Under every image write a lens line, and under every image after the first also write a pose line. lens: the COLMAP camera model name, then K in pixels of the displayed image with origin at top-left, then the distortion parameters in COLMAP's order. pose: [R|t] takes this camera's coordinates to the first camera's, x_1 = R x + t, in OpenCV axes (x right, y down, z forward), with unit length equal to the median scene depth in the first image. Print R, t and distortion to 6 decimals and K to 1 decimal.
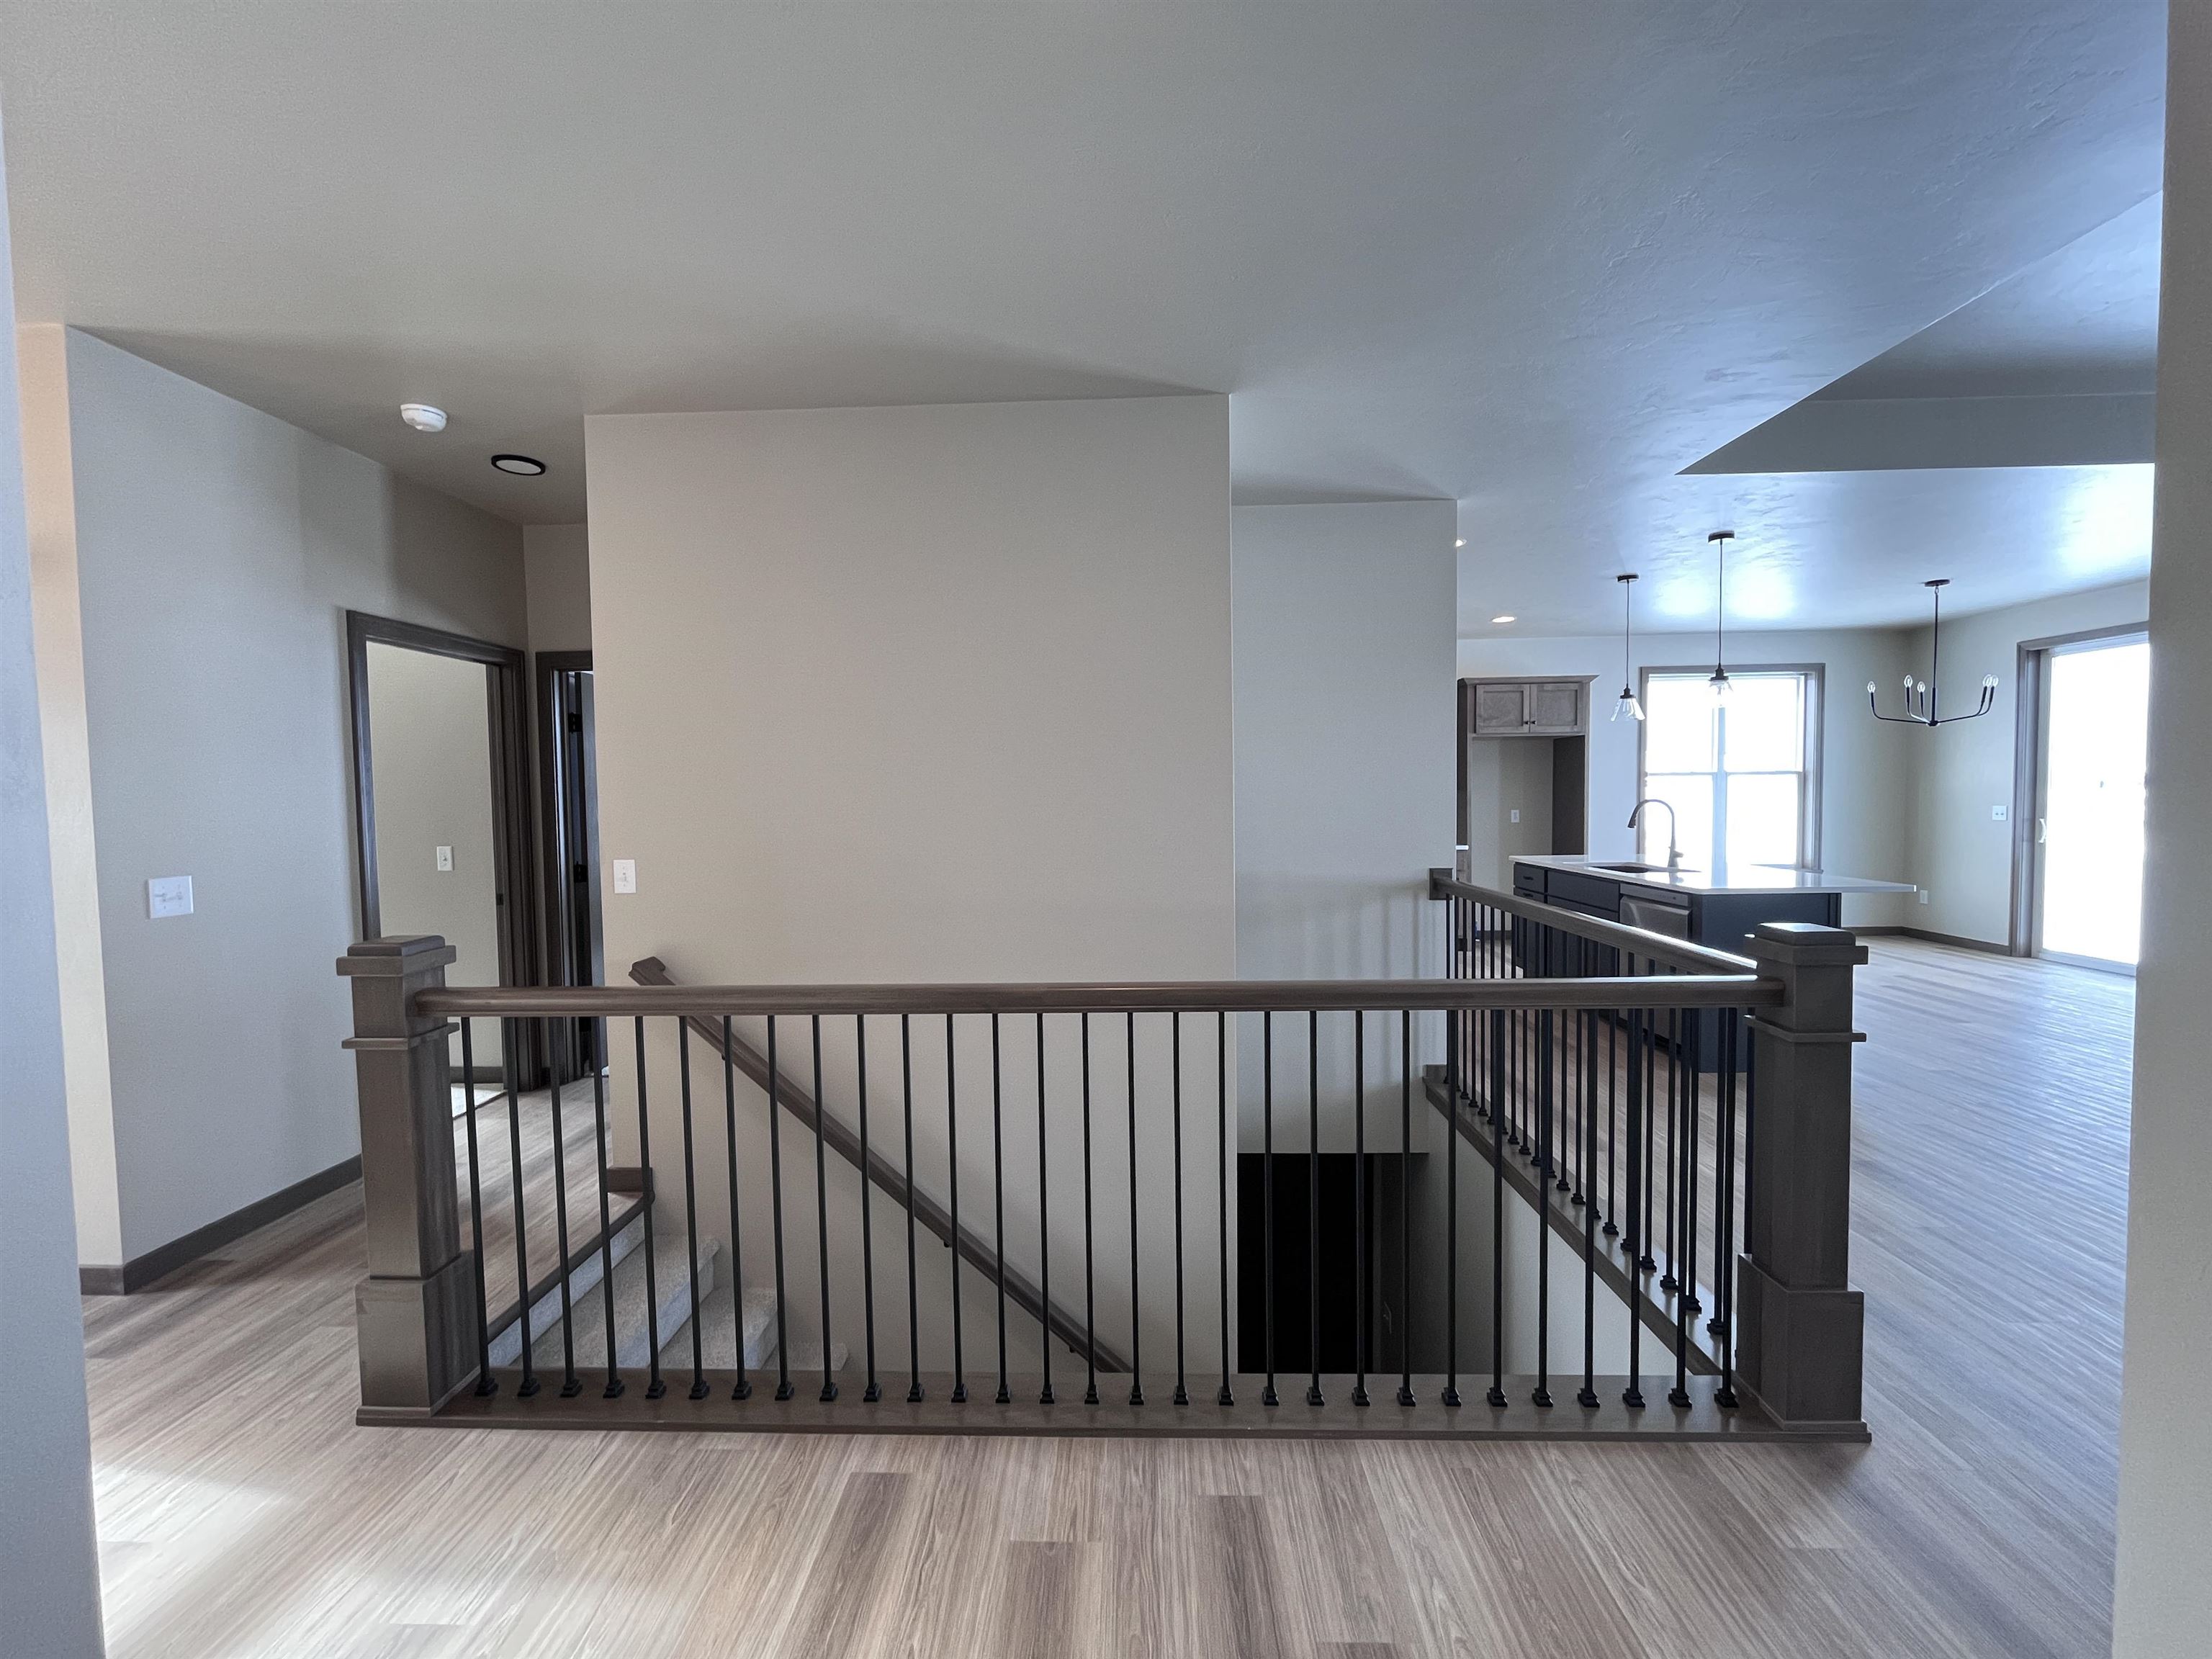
lens RADIAL K [[895.8, 0, 1089.6], [0, 895.8, 834.6], [0, 0, 1]] dist [-0.003871, 0.000674]
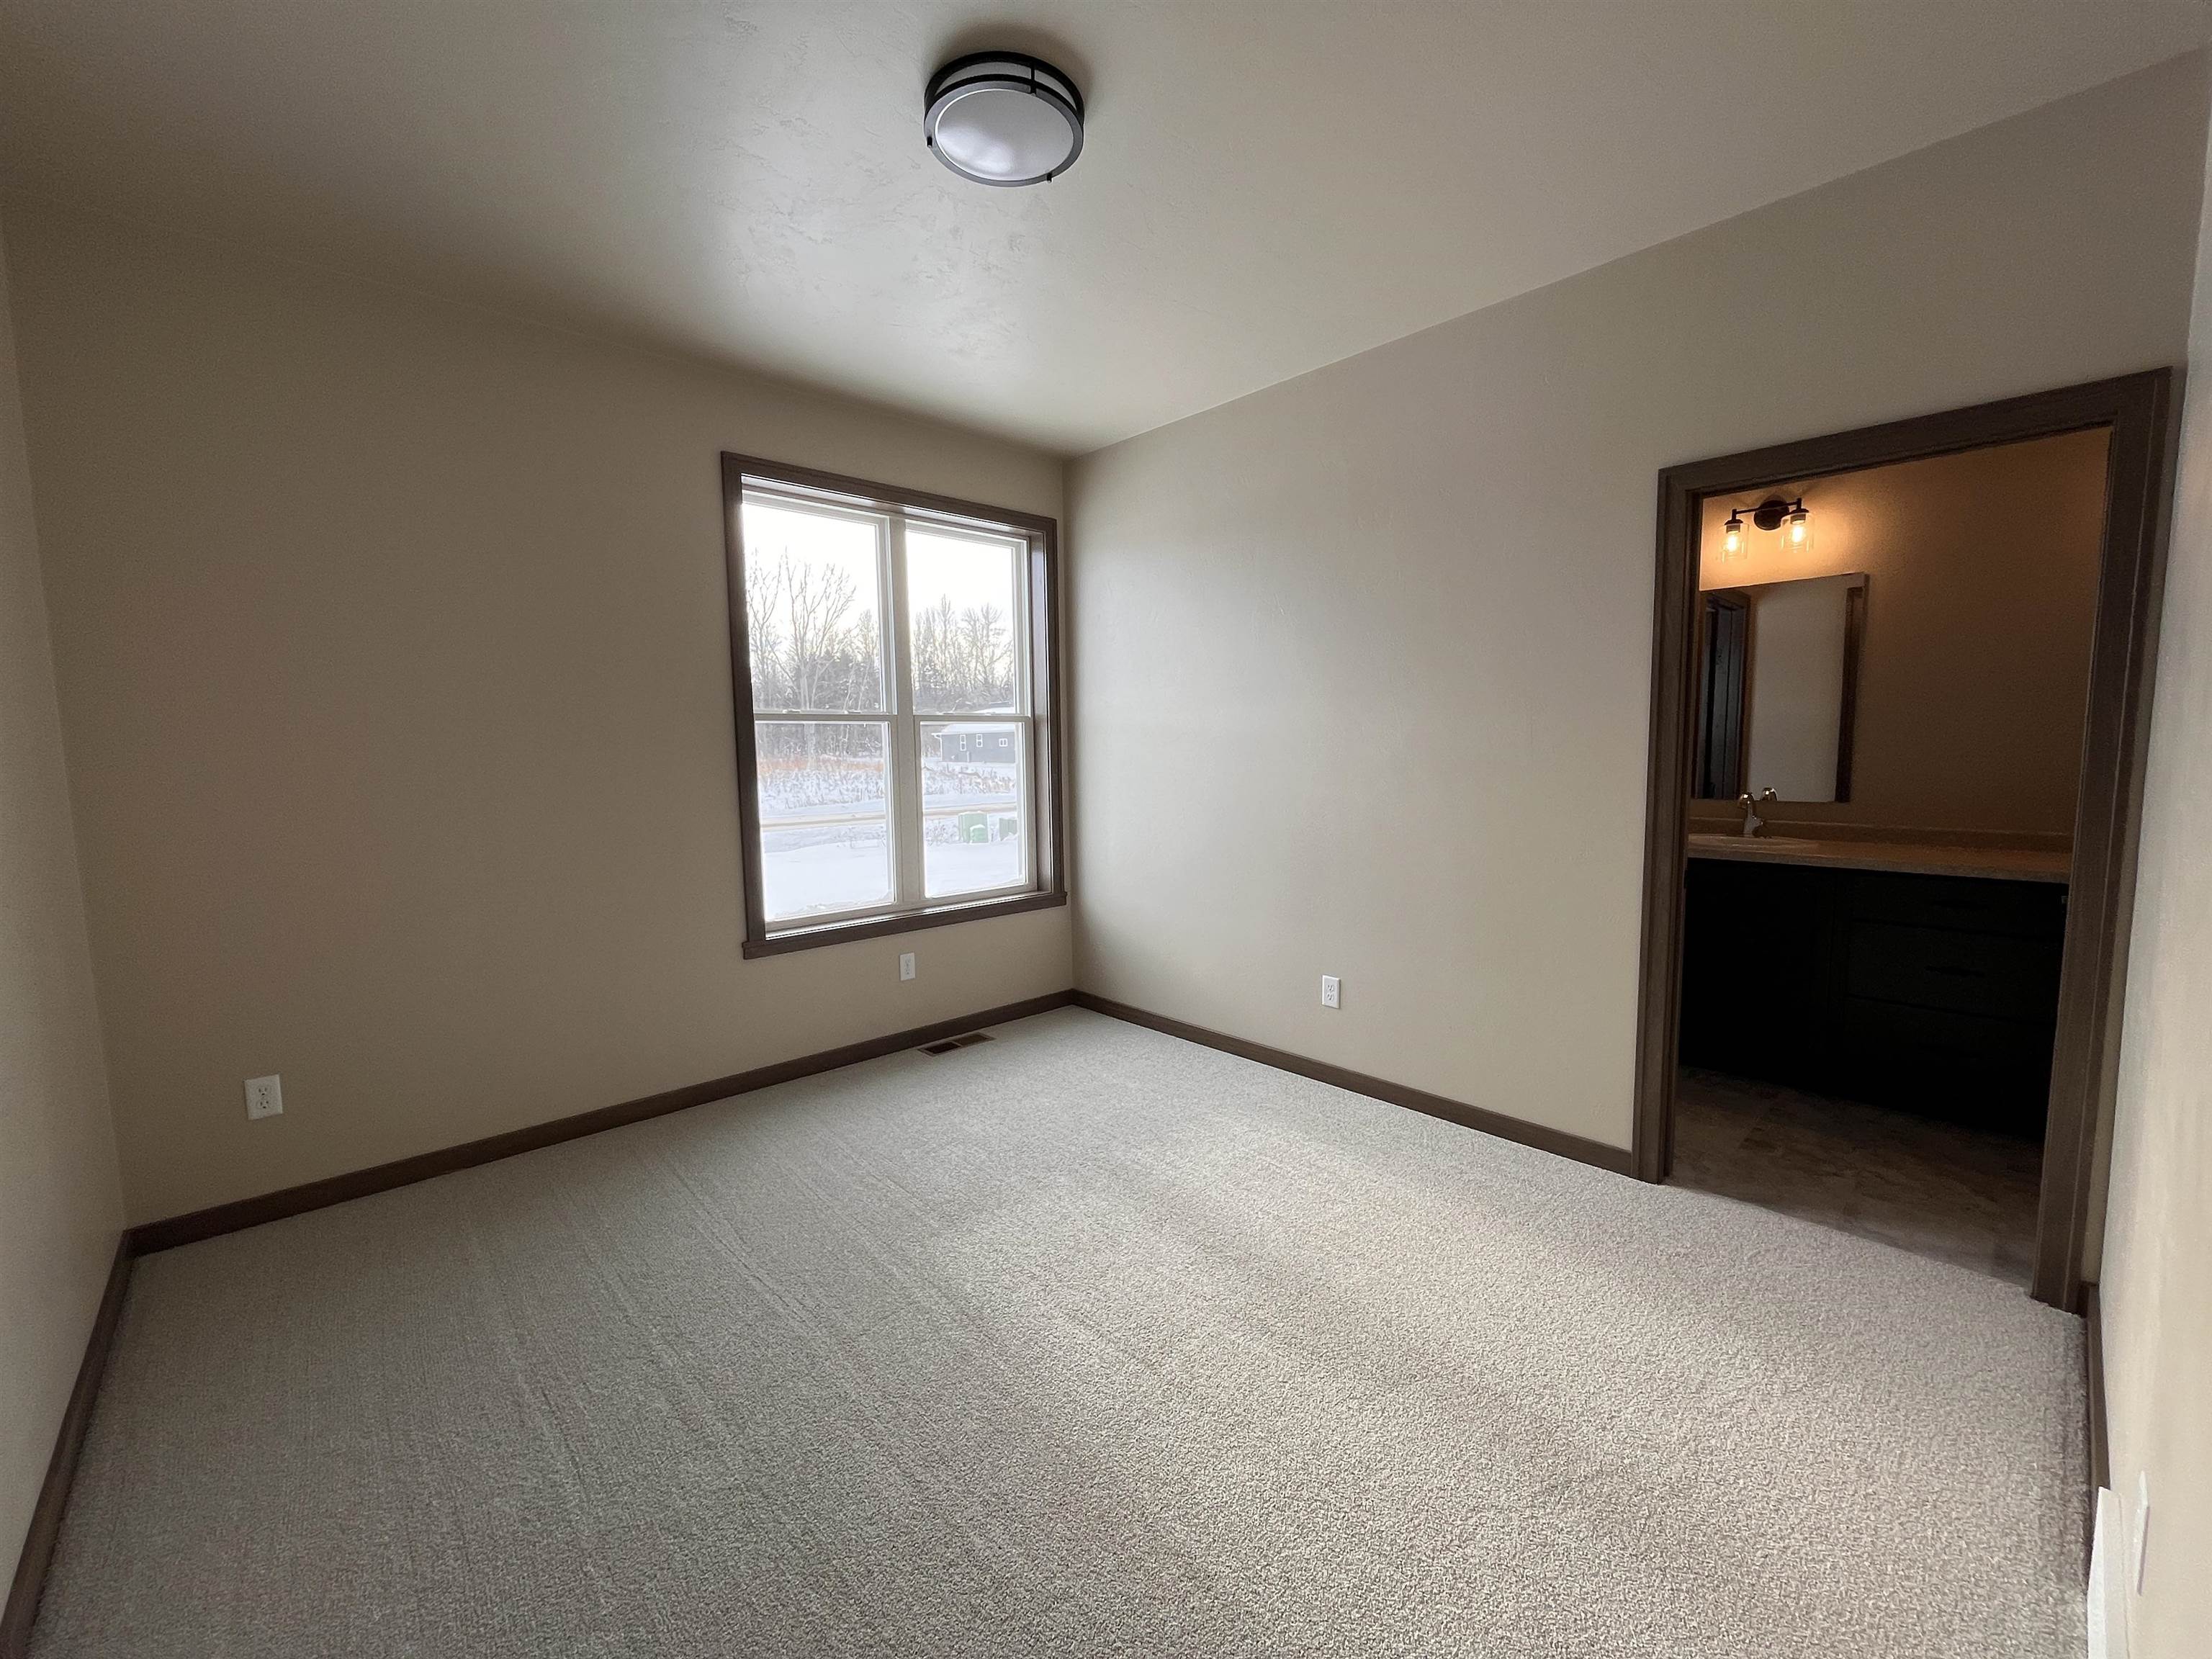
lens RADIAL K [[895.8, 0, 1109.4], [0, 895.8, 836.2], [0, 0, 1]] dist [-0.003871, 0.000674]
pose [[0.692209, -0.070524, 0.718244, 0.465961], [0.028405, 0.997105, 0.070530, -0.037557], [-0.721138, -0.028420, 0.692208, 0.630859]]
